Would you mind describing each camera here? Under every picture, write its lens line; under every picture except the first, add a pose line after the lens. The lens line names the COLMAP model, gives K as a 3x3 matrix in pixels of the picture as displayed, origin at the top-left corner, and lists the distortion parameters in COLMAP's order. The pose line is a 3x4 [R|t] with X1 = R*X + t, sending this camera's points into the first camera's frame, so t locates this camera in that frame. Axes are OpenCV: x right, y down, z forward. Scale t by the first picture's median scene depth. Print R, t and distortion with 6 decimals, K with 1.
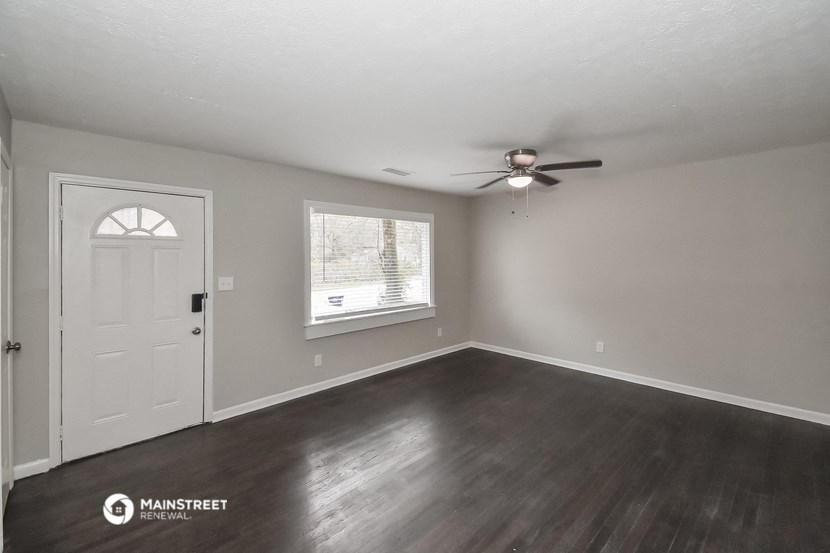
lens RADIAL K [[368.9, 0, 415.4], [0, 368.9, 255.5], [0, 0, 1]] dist [0.023882, -0.000109]
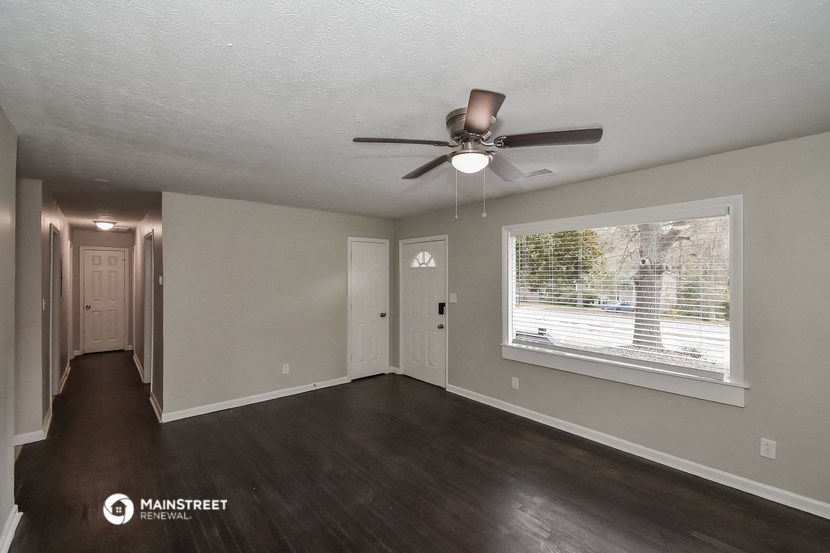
lens RADIAL K [[357.9, 0, 412.6], [0, 357.9, 274.5], [0, 0, 1]] dist [-0.023672, -0.000421]
pose [[-0.077697, -0.007276, -0.996950, 0.905310], [-0.007549, 0.999949, -0.006710, -0.004000], [0.996948, 0.007005, -0.077748, 0.990476]]
